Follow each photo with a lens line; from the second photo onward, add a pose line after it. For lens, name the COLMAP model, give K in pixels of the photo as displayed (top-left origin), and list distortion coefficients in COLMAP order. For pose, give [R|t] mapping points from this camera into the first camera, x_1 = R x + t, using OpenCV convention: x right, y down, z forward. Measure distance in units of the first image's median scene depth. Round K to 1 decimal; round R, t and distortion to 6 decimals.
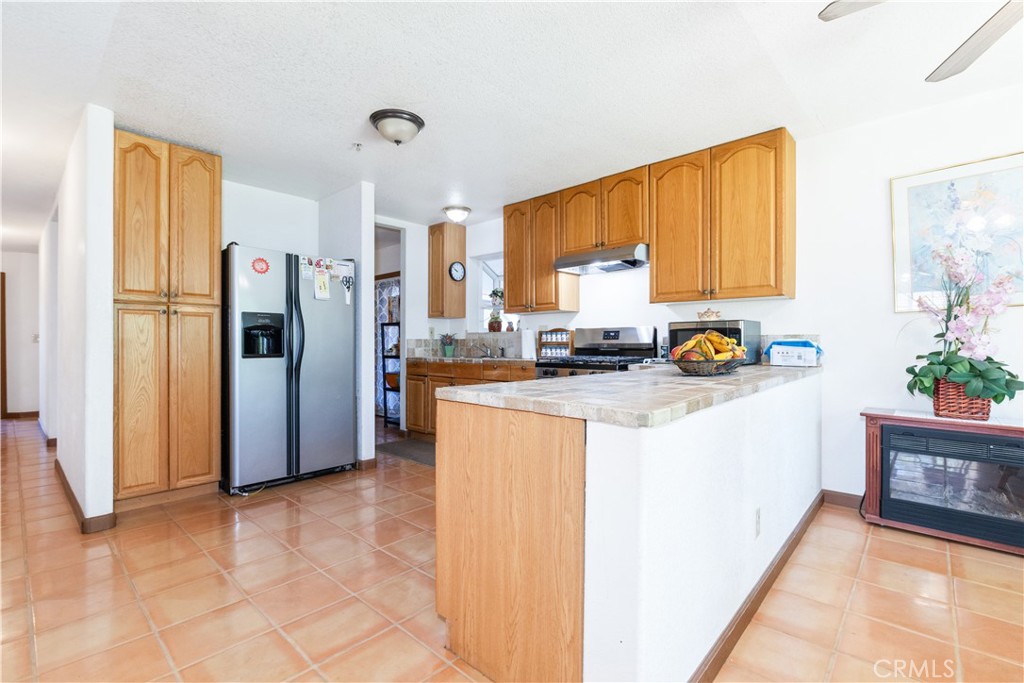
lens RADIAL K [[461.9, 0, 507.2], [0, 461.9, 343.6], [0, 0, 1]] dist [0.002659, 0.000124]
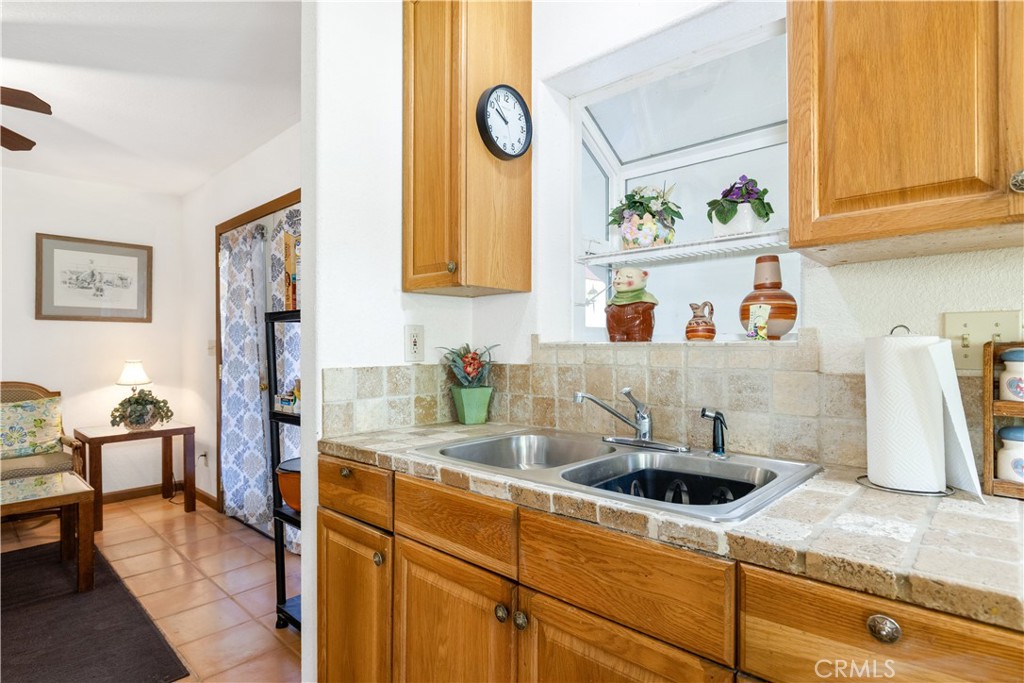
lens RADIAL K [[548.5, 0, 496.3], [0, 548.5, 346.0], [0, 0, 1]] dist [0.000996, -0.000317]
pose [[0.999471, -0.004280, -0.032241, -0.101633], [0.004278, 0.999991, -0.000151, -0.022344], [0.032242, 0.000013, 0.999480, 0.661183]]
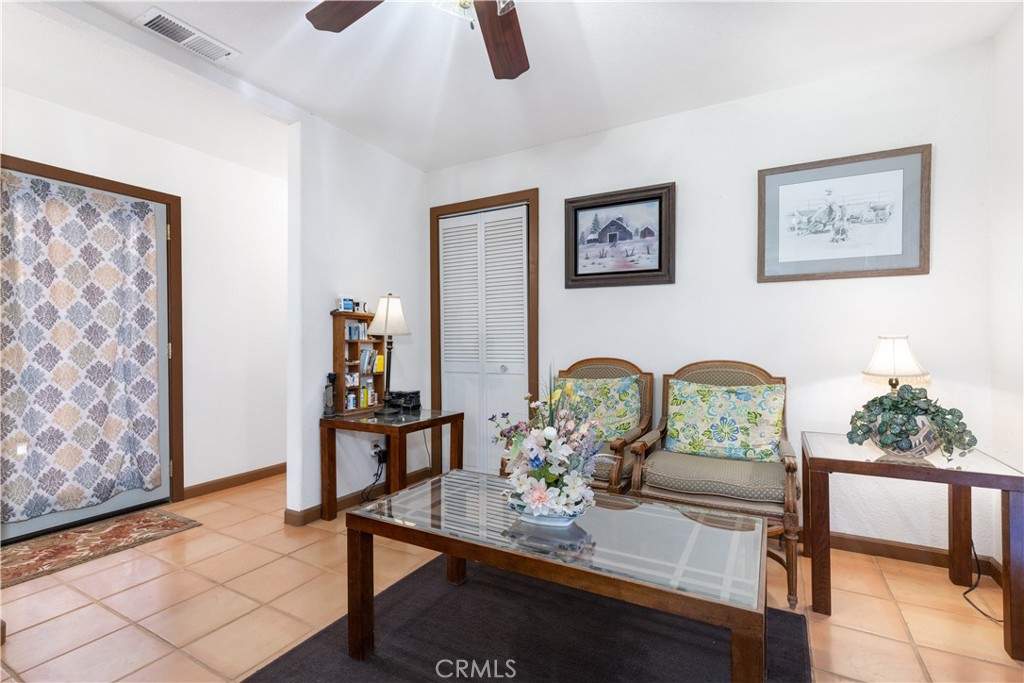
lens RADIAL K [[461.9, 0, 507.2], [0, 461.9, 343.6], [0, 0, 1]] dist [0.002659, 0.000124]
pose [[0.229654, 0.000966, -0.973272, -0.334125], [0.001640, 0.999998, 0.001379, 0.002147], [0.973271, -0.001913, 0.229652, 1.013666]]
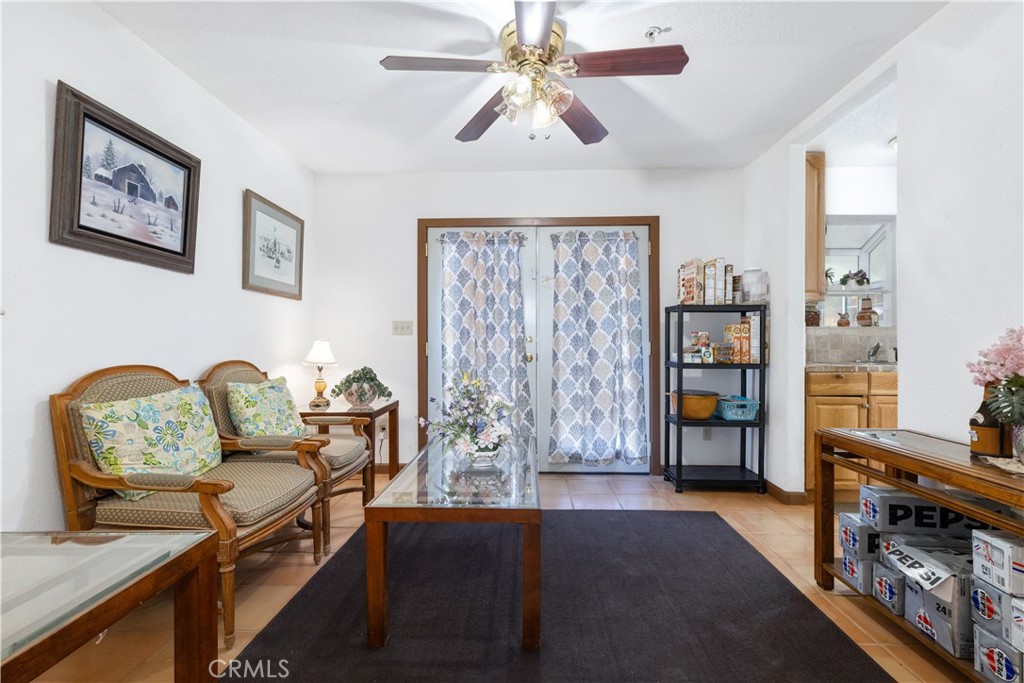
lens RADIAL K [[461.9, 0, 507.2], [0, 461.9, 343.6], [0, 0, 1]] dist [0.002659, 0.000124]
pose [[0.760191, 0.000740, 0.649699, -0.865607], [-0.003189, 0.999992, 0.002591, 0.000866], [-0.649691, -0.004041, 0.760187, 0.770974]]
